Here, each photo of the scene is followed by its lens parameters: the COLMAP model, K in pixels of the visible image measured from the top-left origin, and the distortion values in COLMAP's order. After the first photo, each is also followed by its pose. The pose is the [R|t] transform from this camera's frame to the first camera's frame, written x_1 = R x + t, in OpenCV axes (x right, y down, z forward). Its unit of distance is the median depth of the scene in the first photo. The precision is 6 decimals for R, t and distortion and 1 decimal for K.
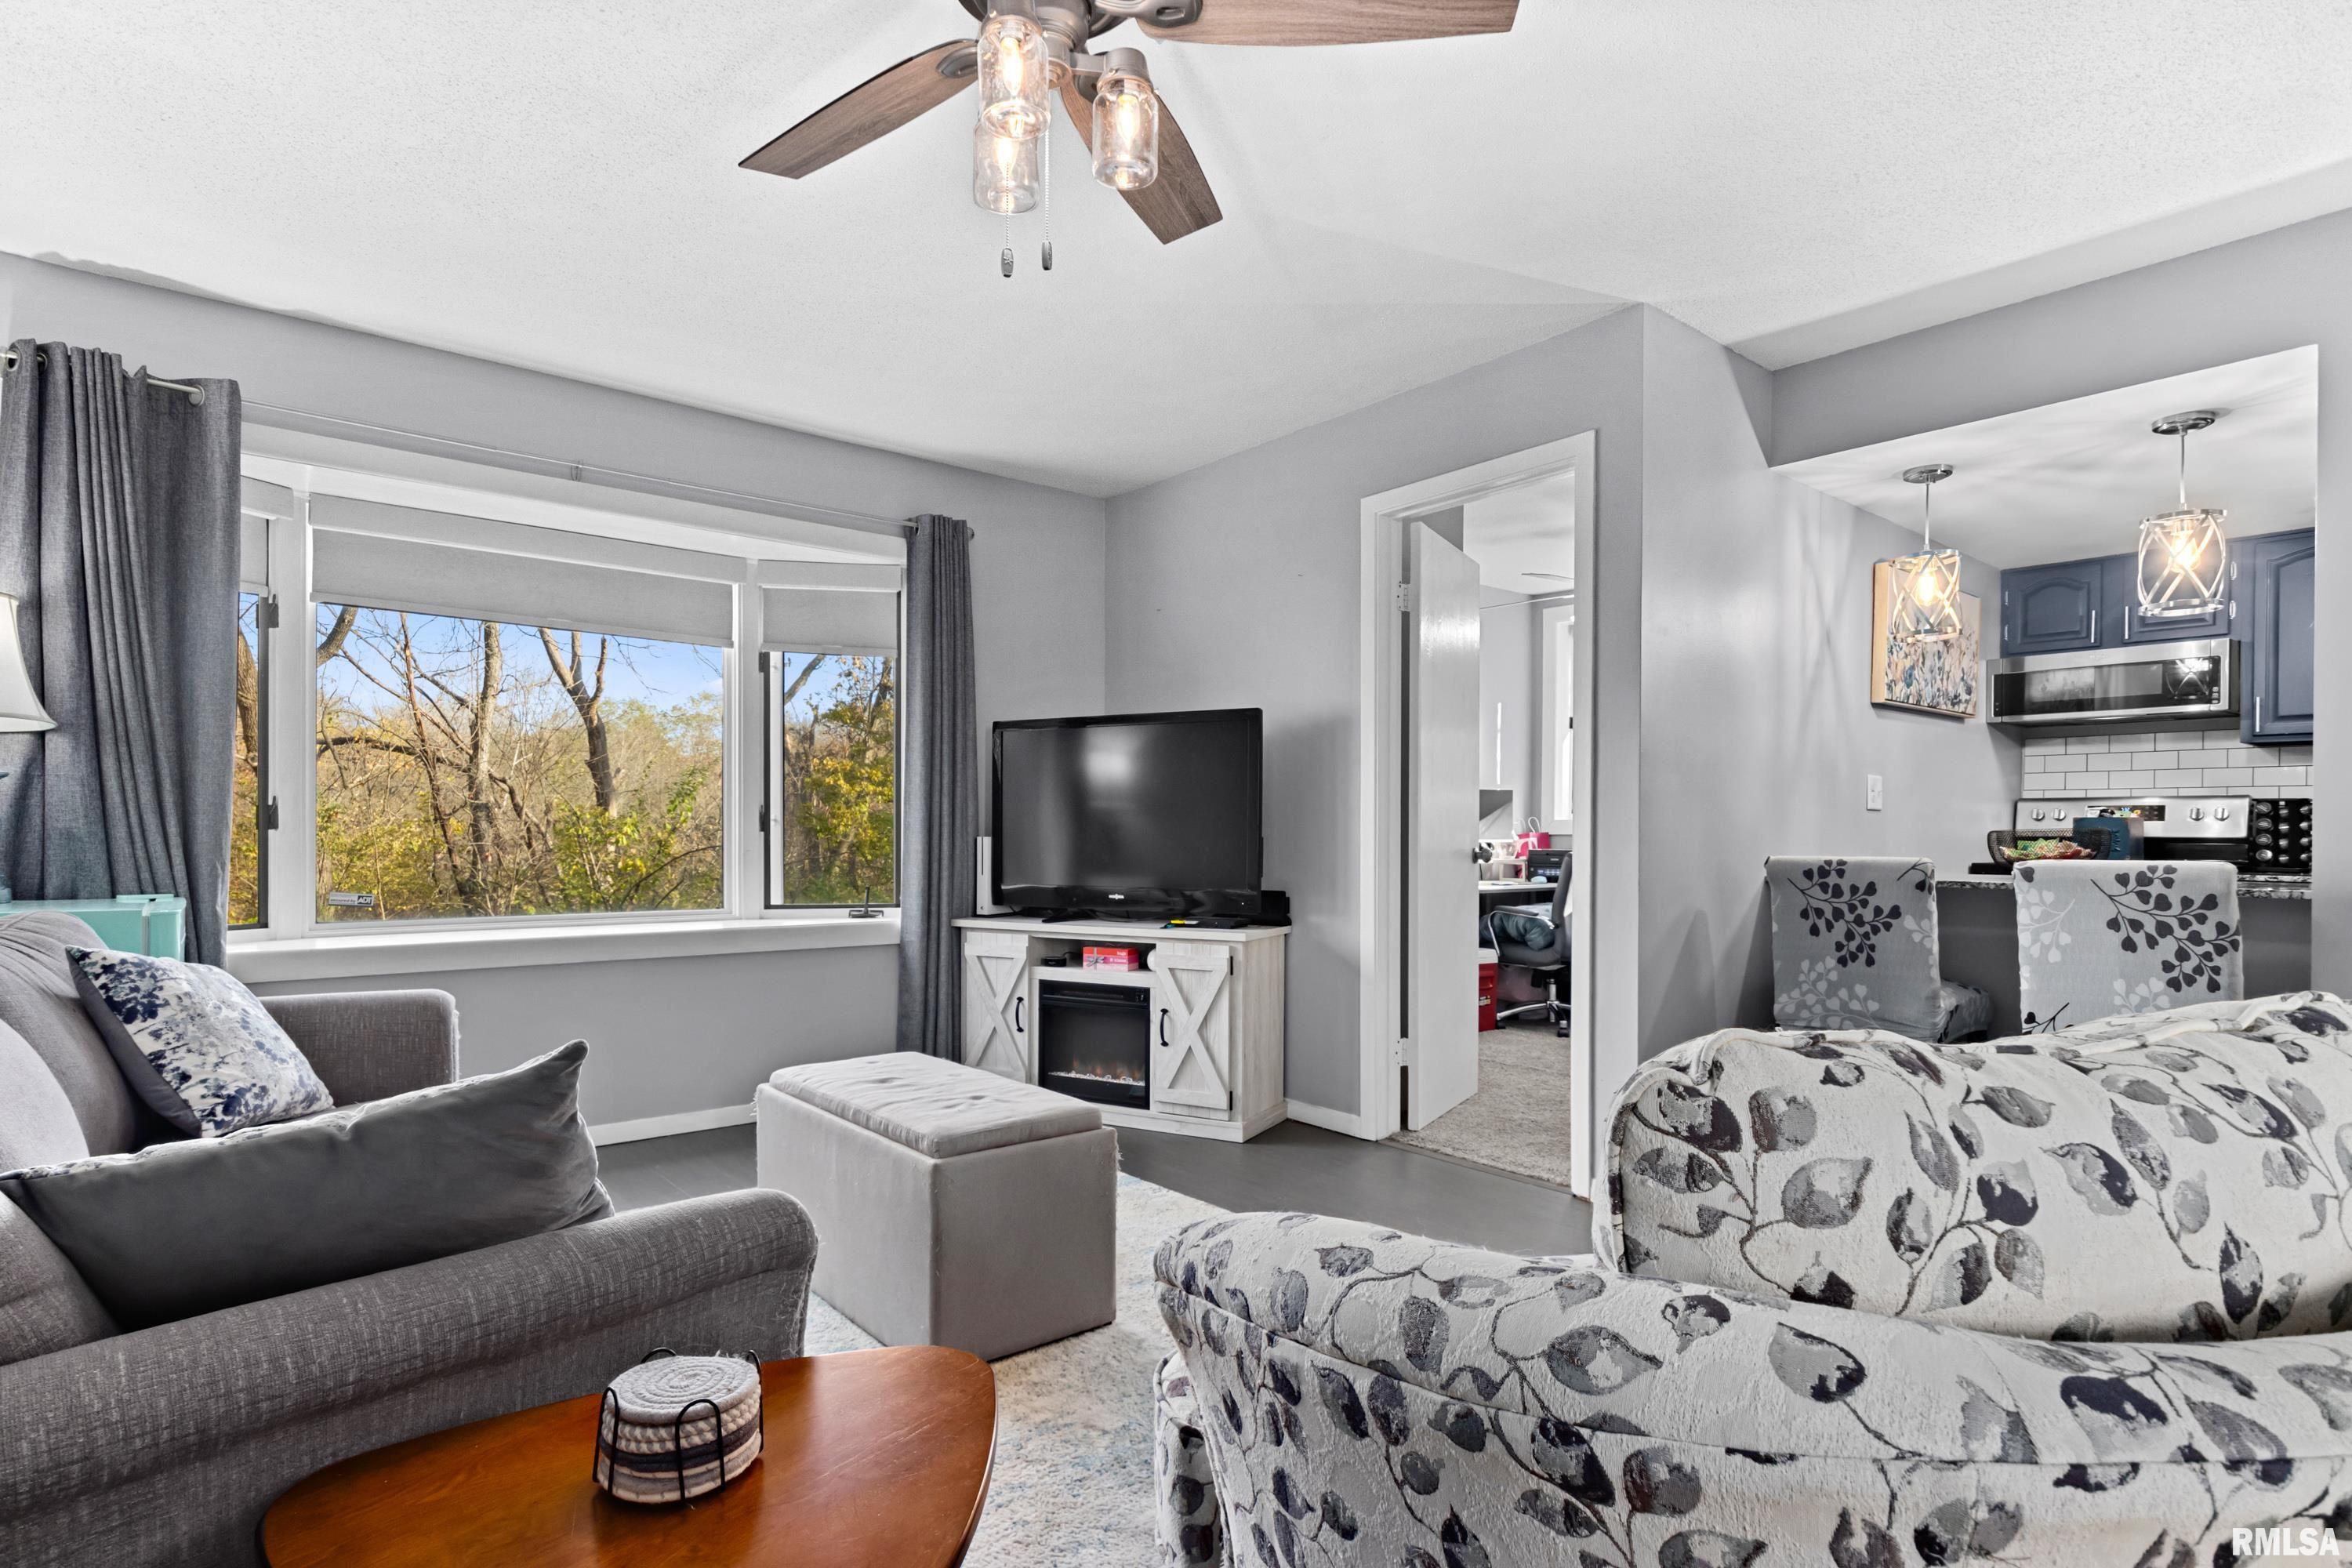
lens RADIAL K [[1195.8, 0, 1167.1], [0, 1195.8, 850.0], [0, 0, 1]] dist [0.026380, -0.030504]
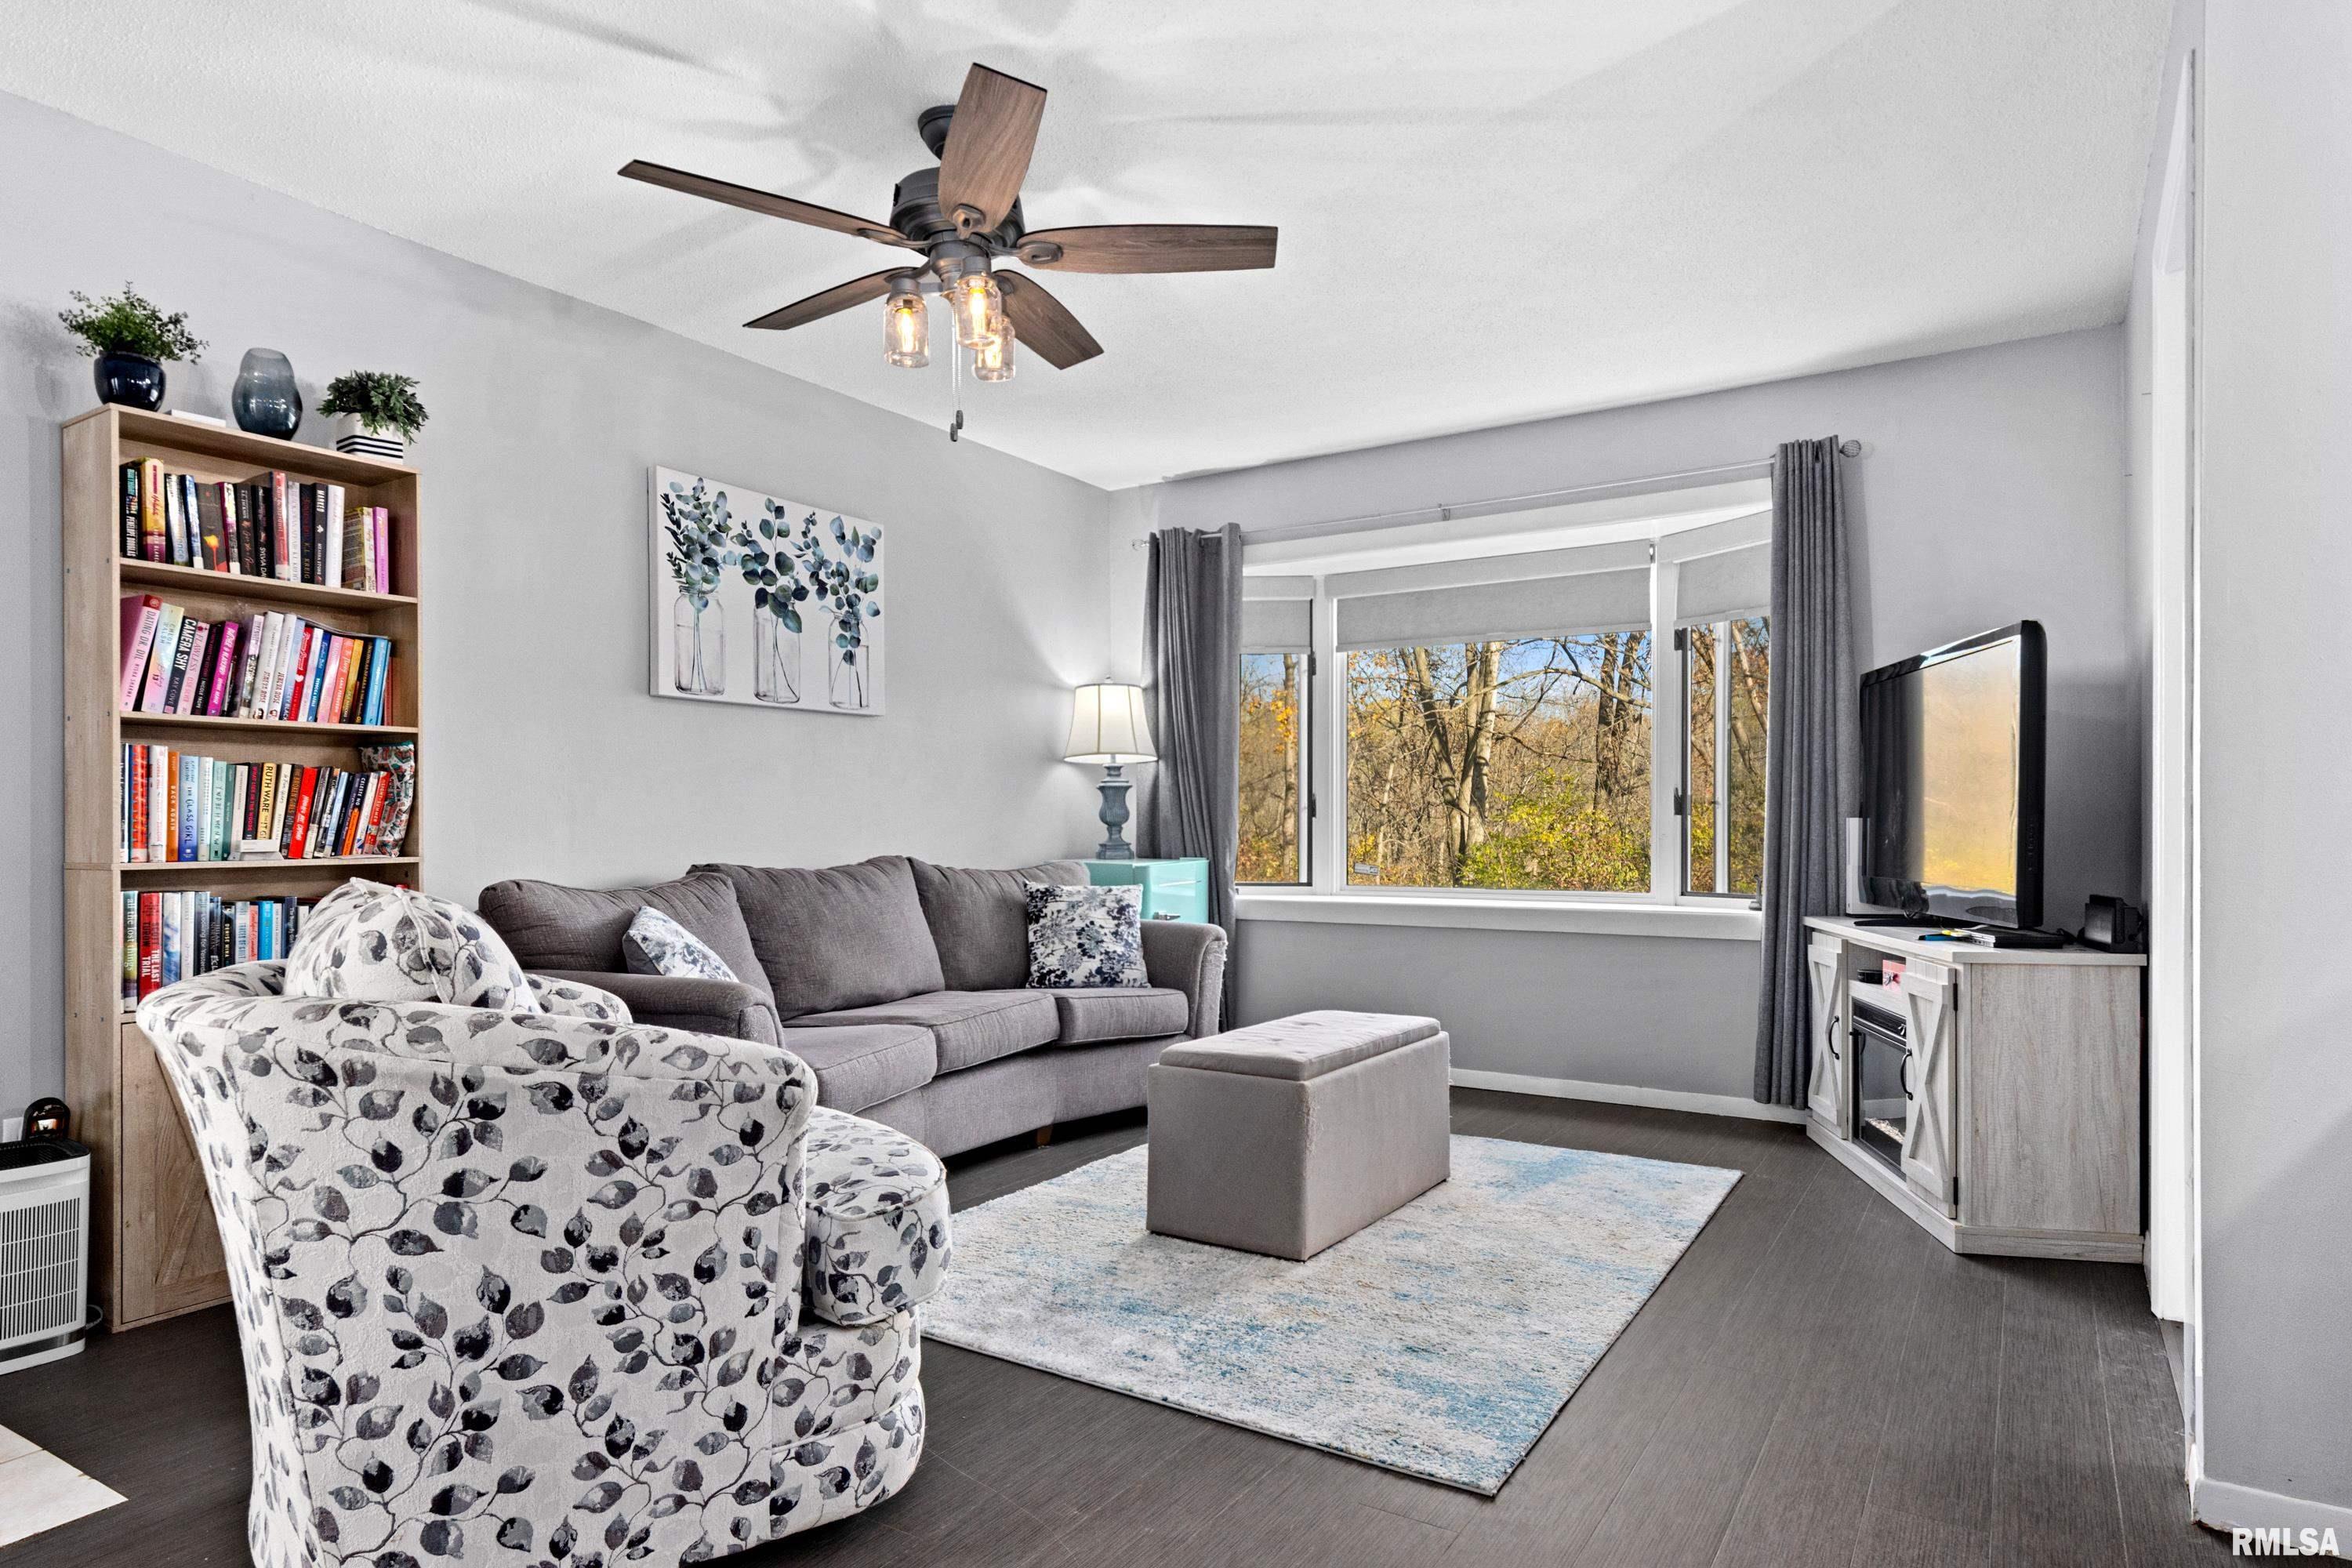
lens RADIAL K [[1399.8, 0, 1176.2], [0, 1399.8, 836.0], [0, 0, 1]] dist [-0.000160, -0.000090]
pose [[0.294567, -0.000395, -0.955631, 0.399790], [-0.013161, 0.999903, -0.004470, 0.007280], [0.955540, 0.013894, 0.294534, 0.185532]]
